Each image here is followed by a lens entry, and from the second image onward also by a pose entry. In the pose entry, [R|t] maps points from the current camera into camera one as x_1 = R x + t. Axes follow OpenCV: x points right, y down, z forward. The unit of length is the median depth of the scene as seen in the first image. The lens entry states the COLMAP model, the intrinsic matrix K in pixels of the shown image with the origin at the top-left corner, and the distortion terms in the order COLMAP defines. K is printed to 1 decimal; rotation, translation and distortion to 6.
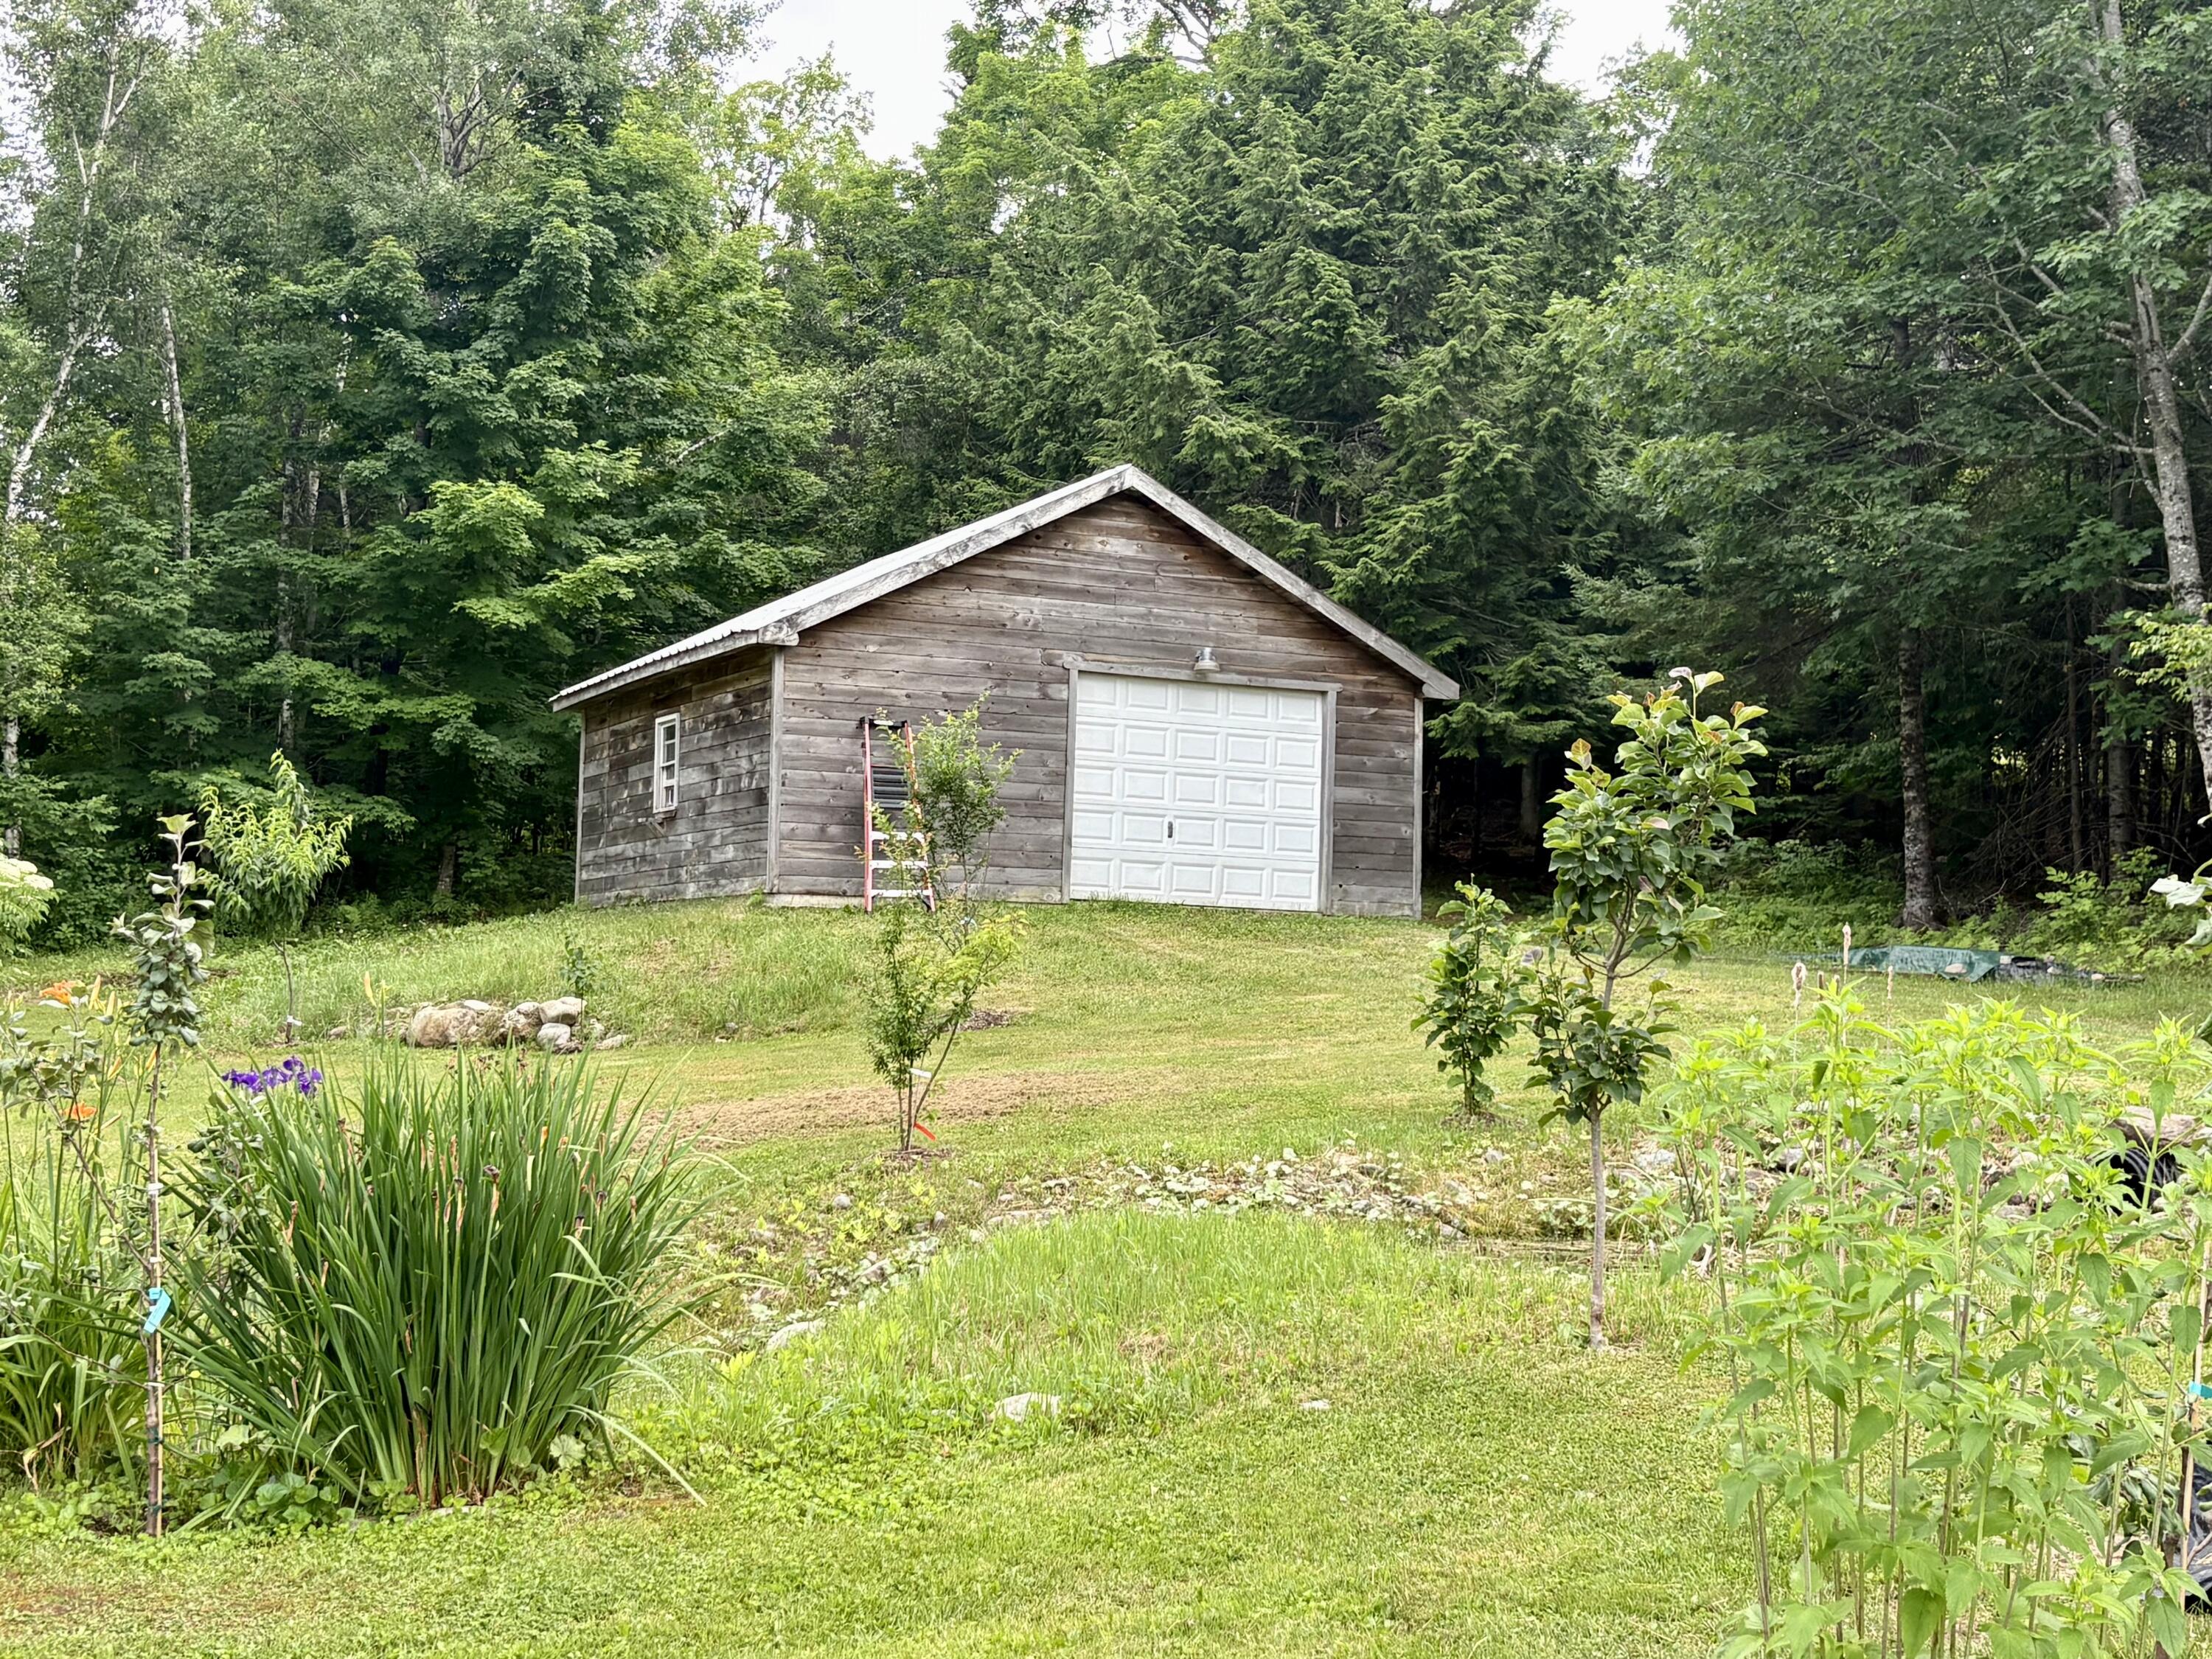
lens RADIAL K [[2959.7, 0, 1105.4], [0, 2959.7, 830.6], [0, 0, 1]] dist [0.039655, 0.000000]
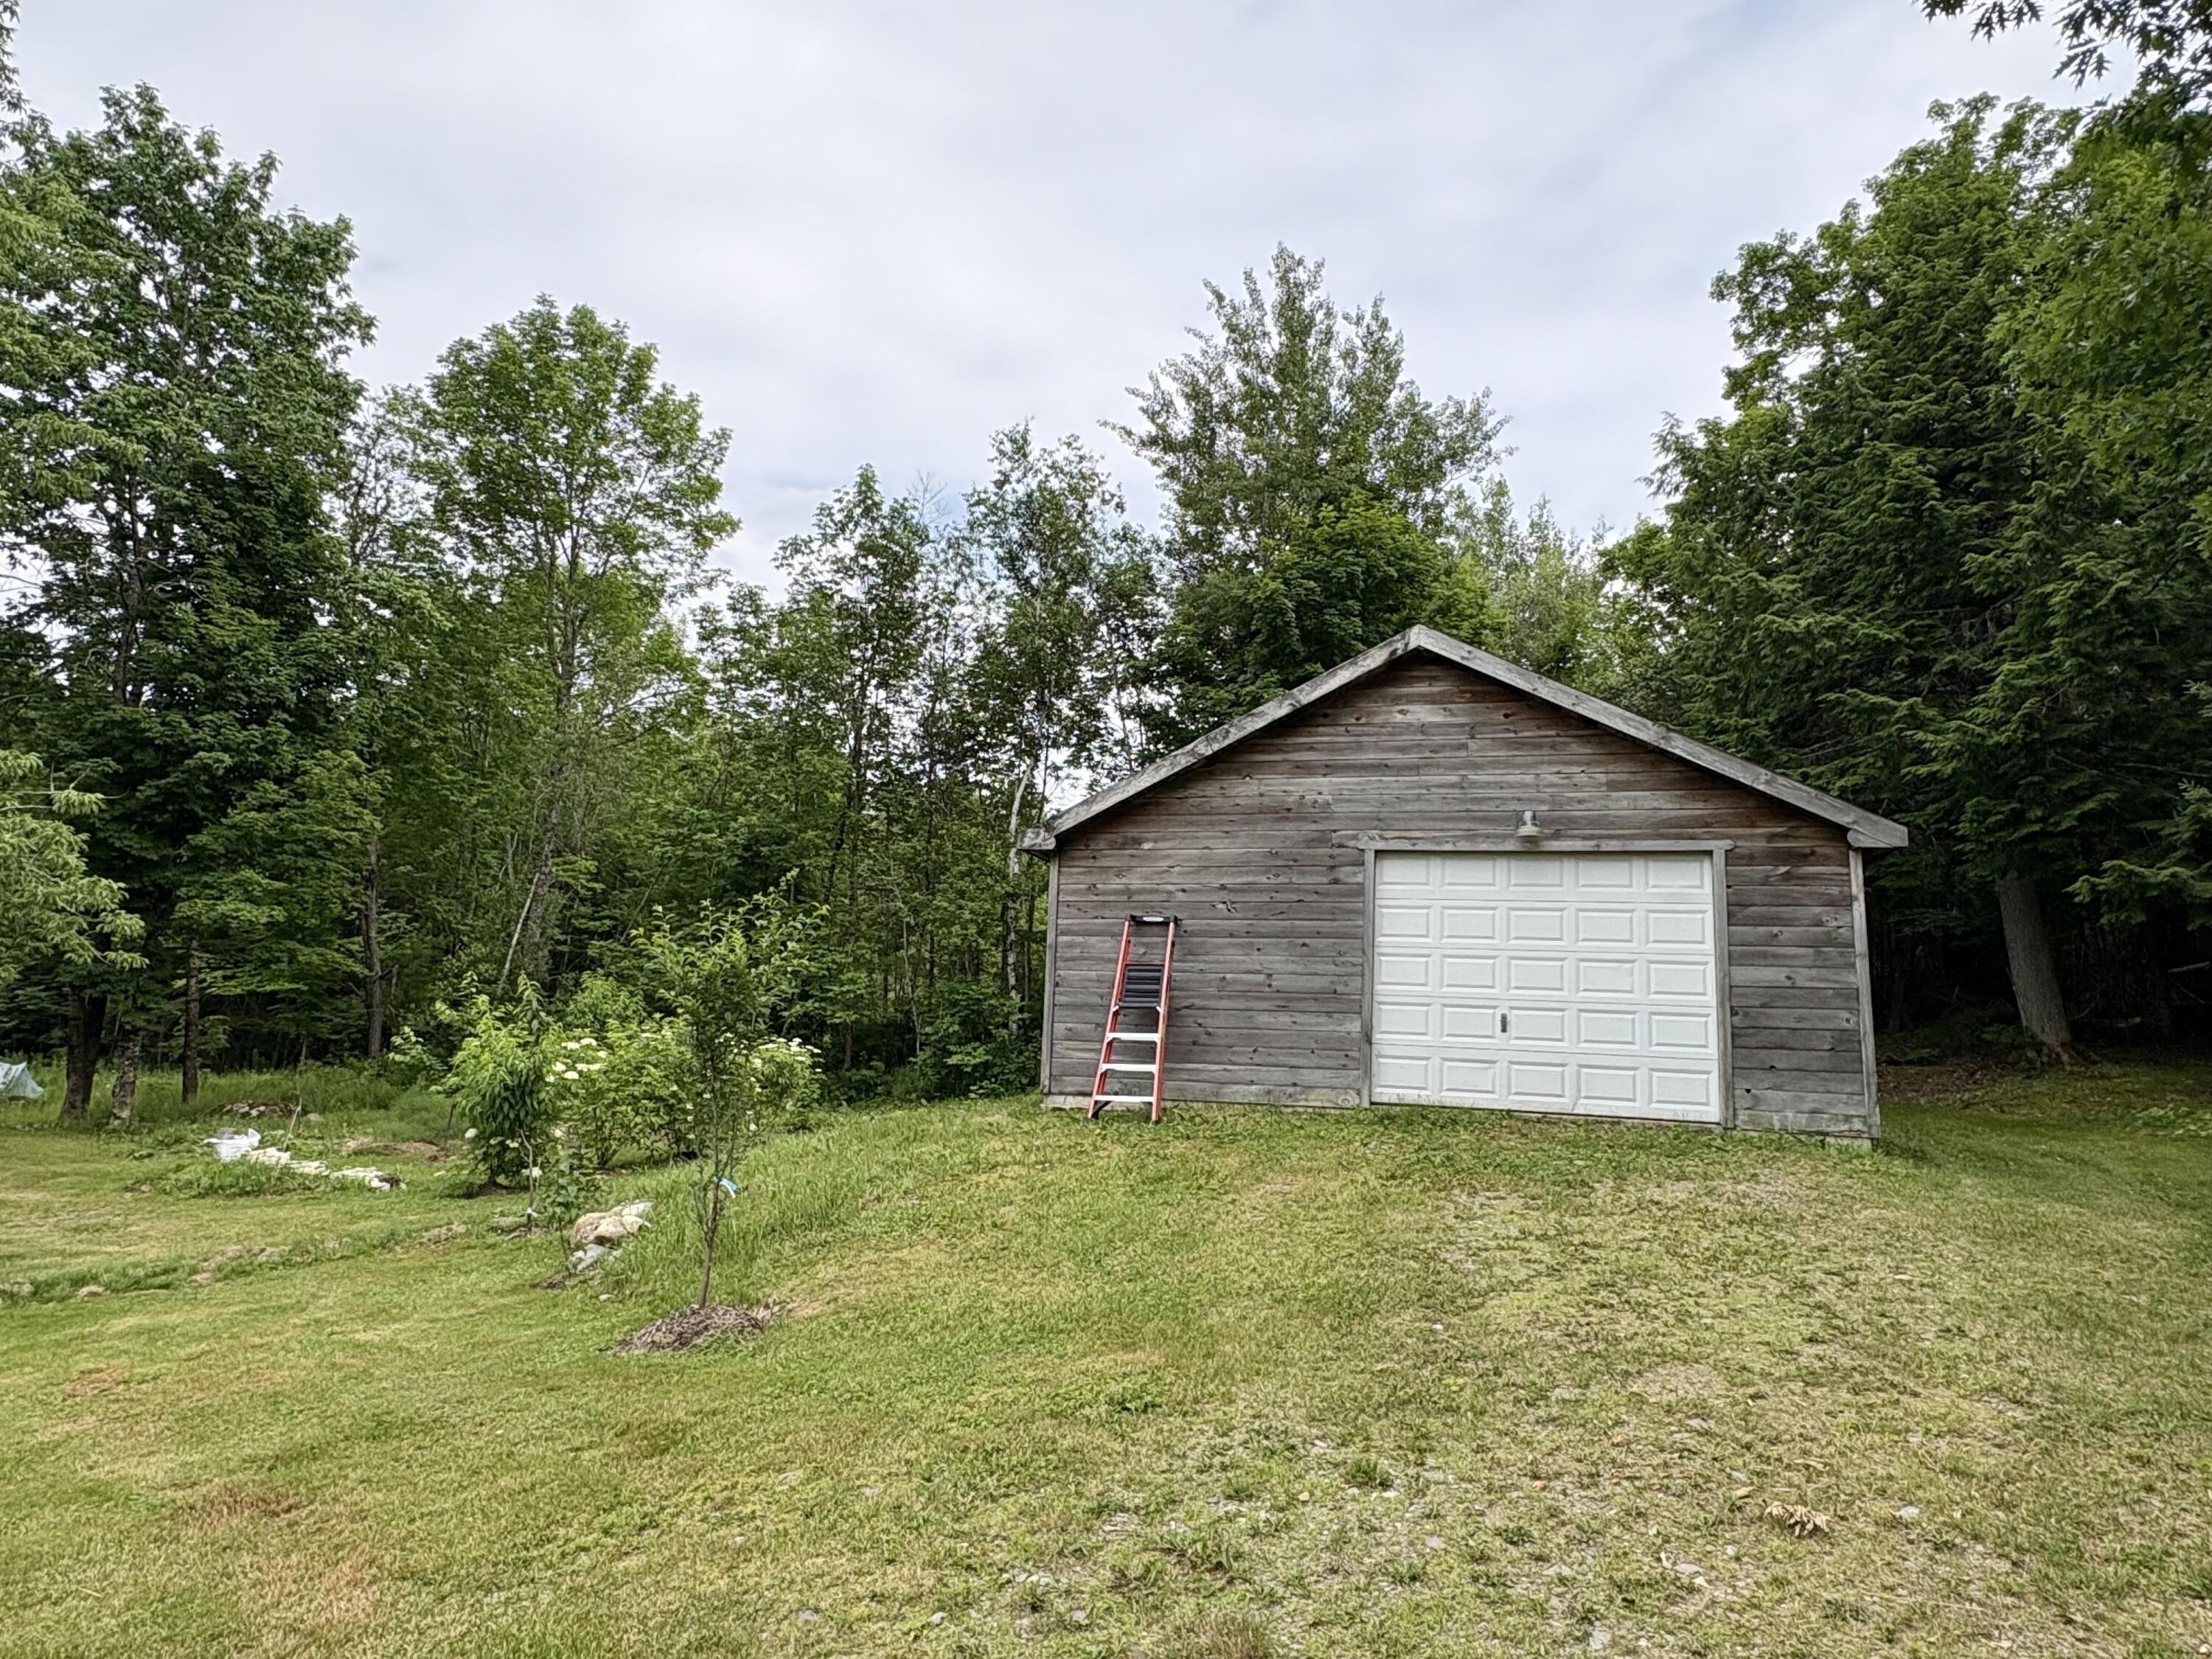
lens RADIAL K [[1302.3, 0, 1096.6], [0, 1302.3, 826.4], [0, 0, 1]] dist [-0.001988, 0.001388]
pose [[0.749358, -0.105733, -0.653669, 0.187068], [0.020709, 0.990428, -0.136465, -0.007684], [0.661841, 0.088724, 0.744375, 0.621996]]
